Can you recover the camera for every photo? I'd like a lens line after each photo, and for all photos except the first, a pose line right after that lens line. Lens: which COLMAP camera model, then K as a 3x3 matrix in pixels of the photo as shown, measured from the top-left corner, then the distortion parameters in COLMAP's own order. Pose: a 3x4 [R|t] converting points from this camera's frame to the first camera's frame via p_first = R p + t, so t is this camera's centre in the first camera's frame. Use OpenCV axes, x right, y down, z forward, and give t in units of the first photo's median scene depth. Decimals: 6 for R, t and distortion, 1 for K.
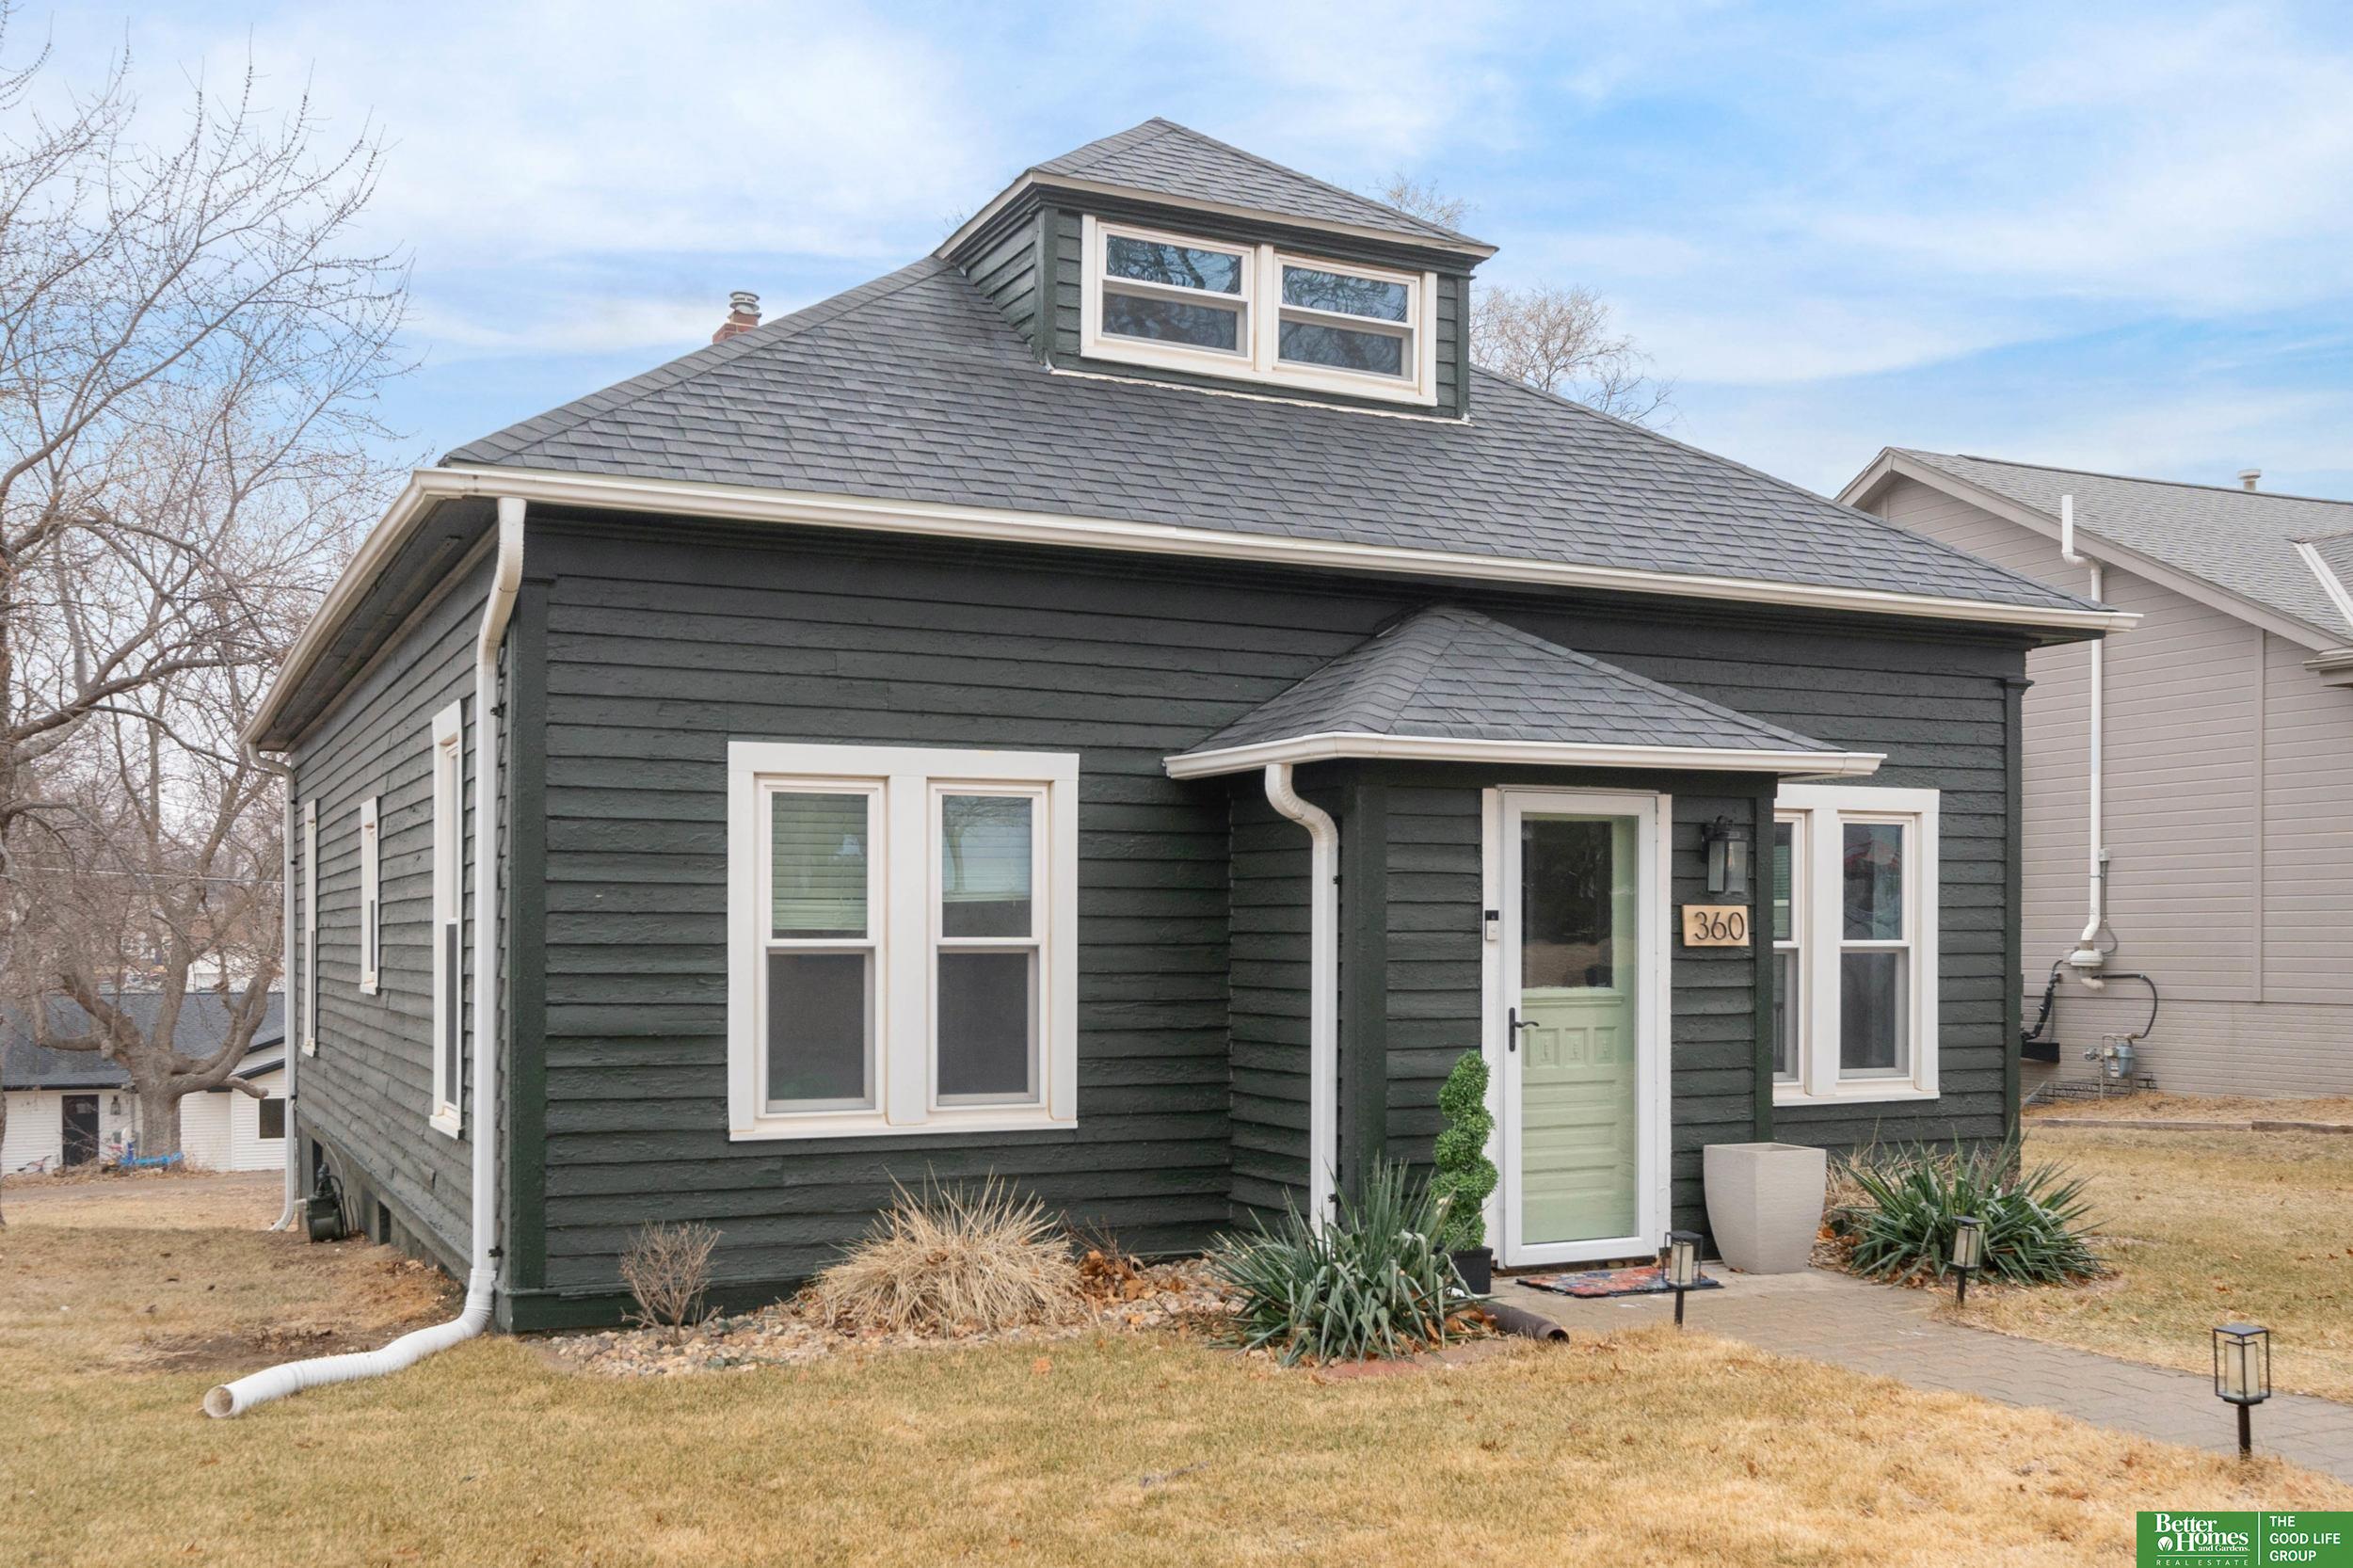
lens RADIAL K [[1966.1, 0, 1176.2], [0, 1966.1, 1129.3], [0, 0, 1]] dist [-0.003045, -0.002840]
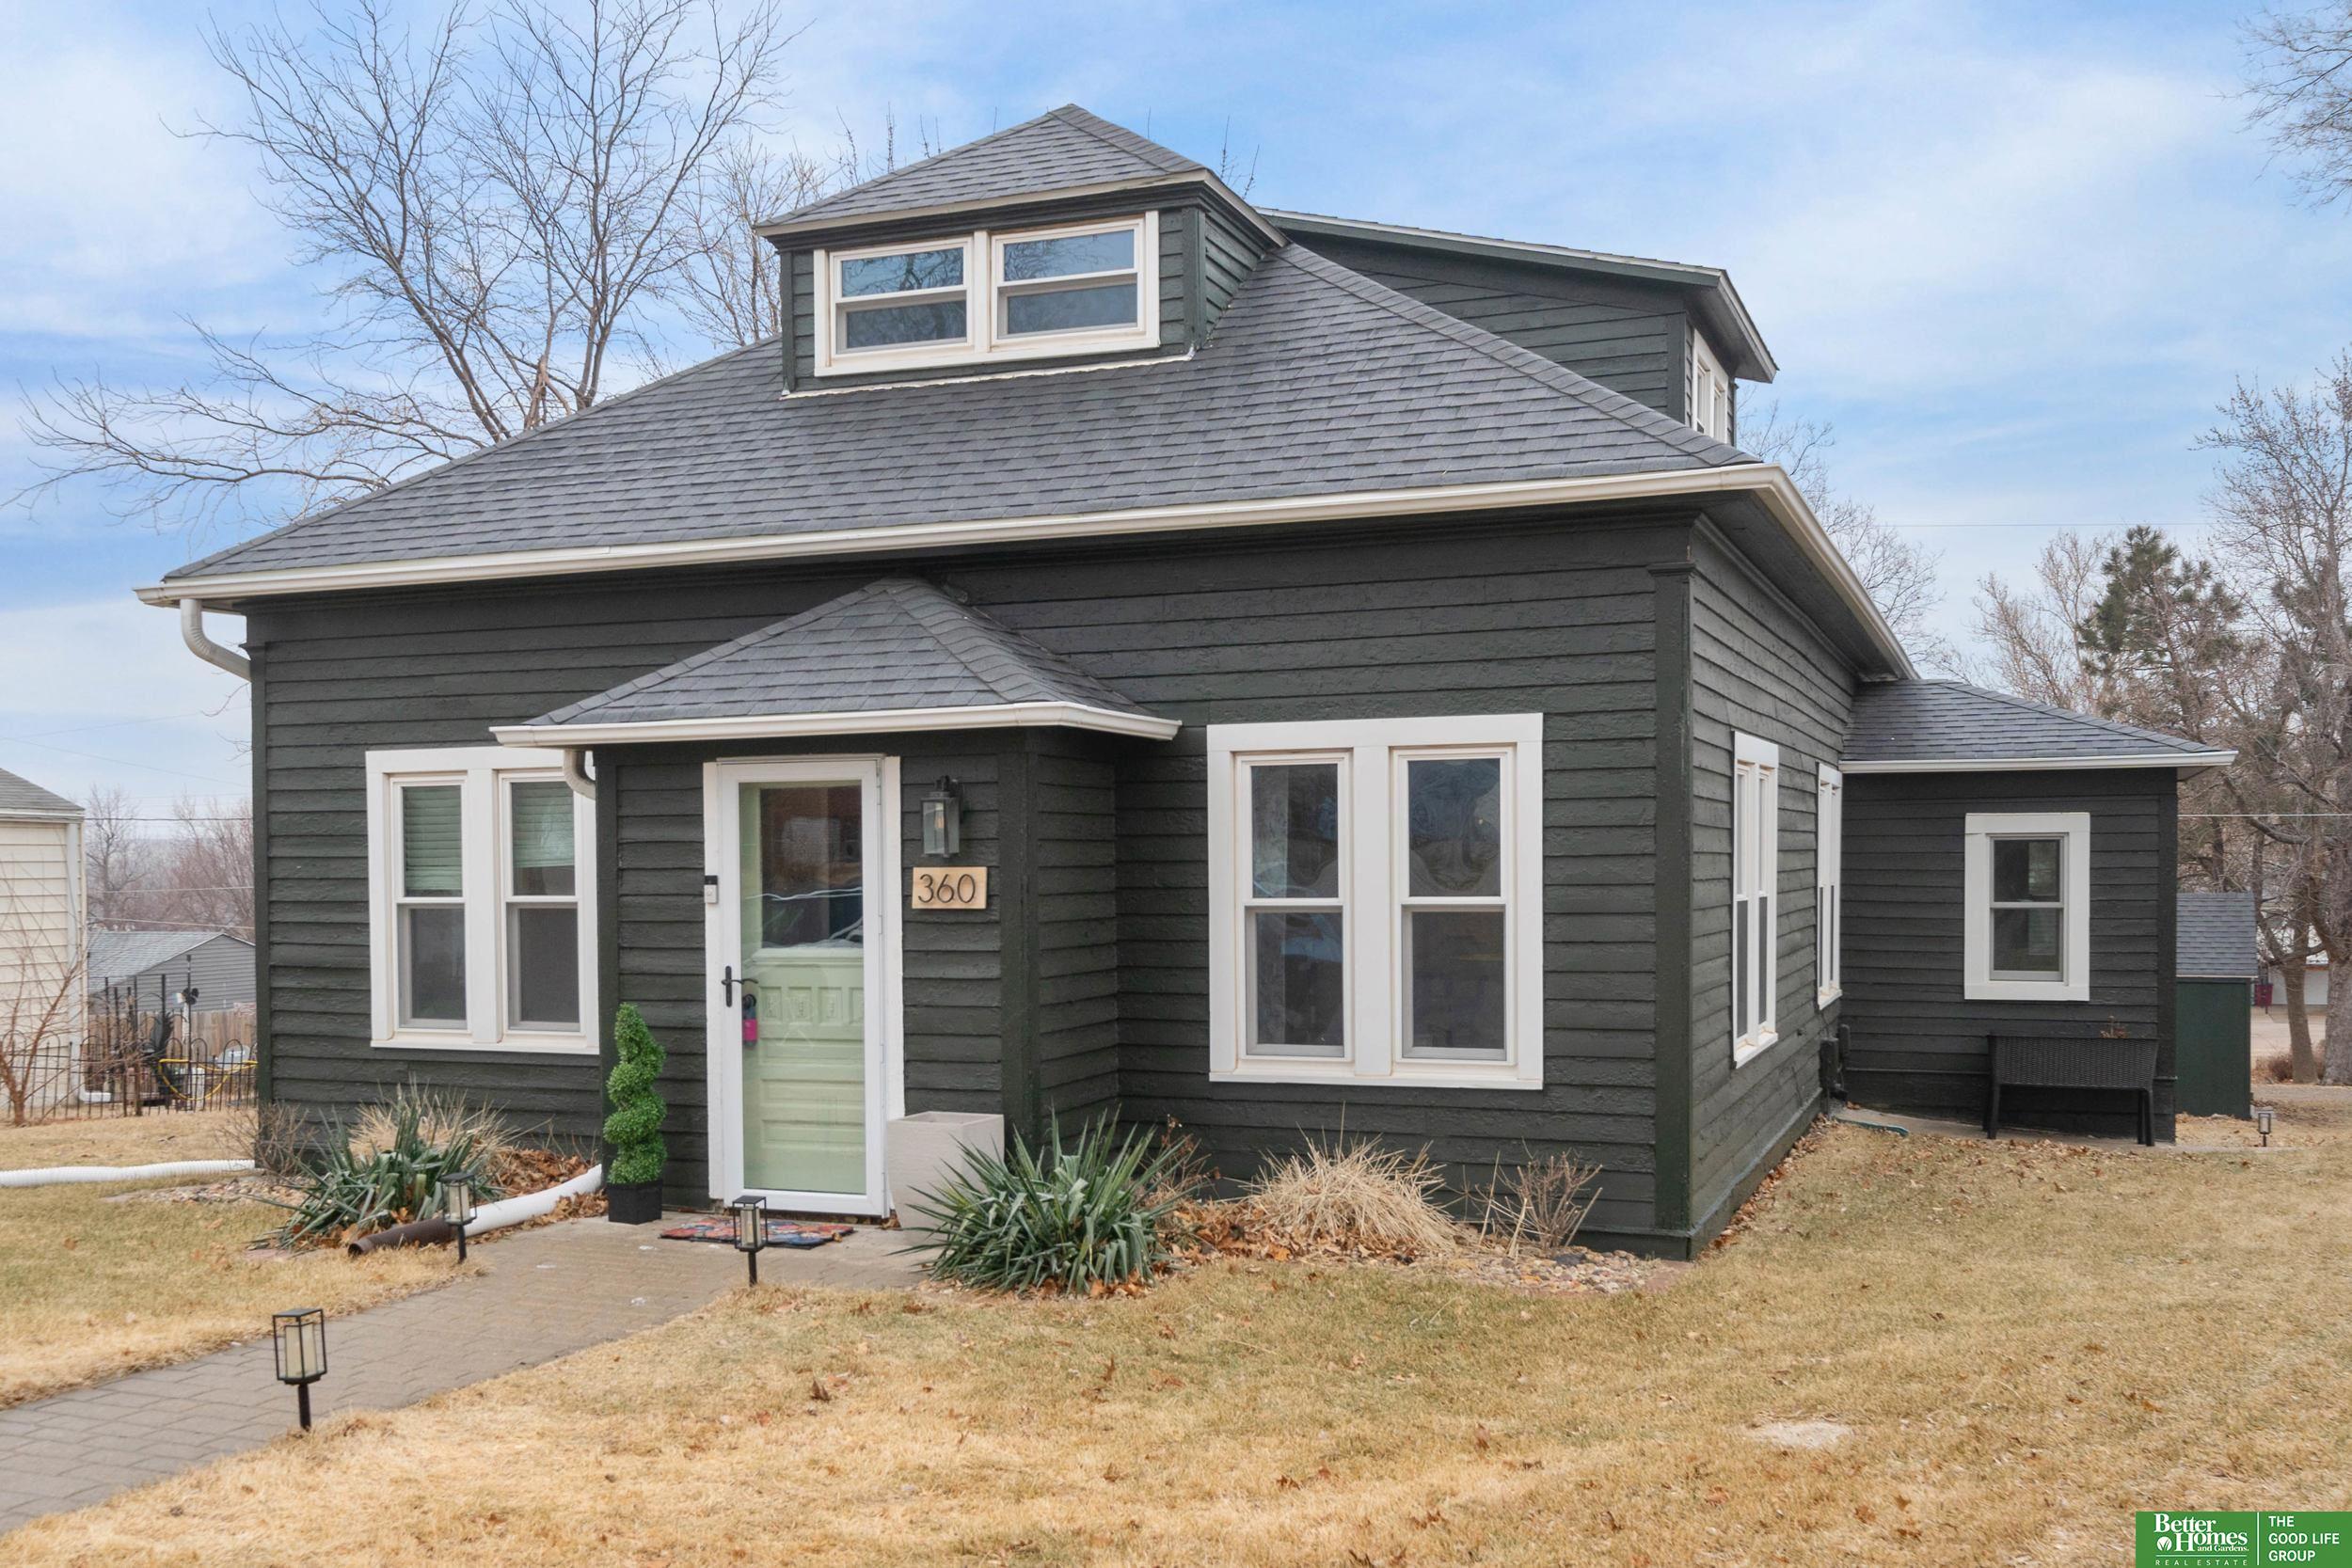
lens RADIAL K [[2026.6, 0, 1278.7], [0, 2026.6, 1080.3], [0, 0, 1]] dist [0.001837, 0.002275]
pose [[0.726671, 0.069212, -0.683490, 1.105941], [-0.058032, 0.997540, 0.039315, -0.058203], [0.684530, 0.011095, 0.728900, 0.384357]]
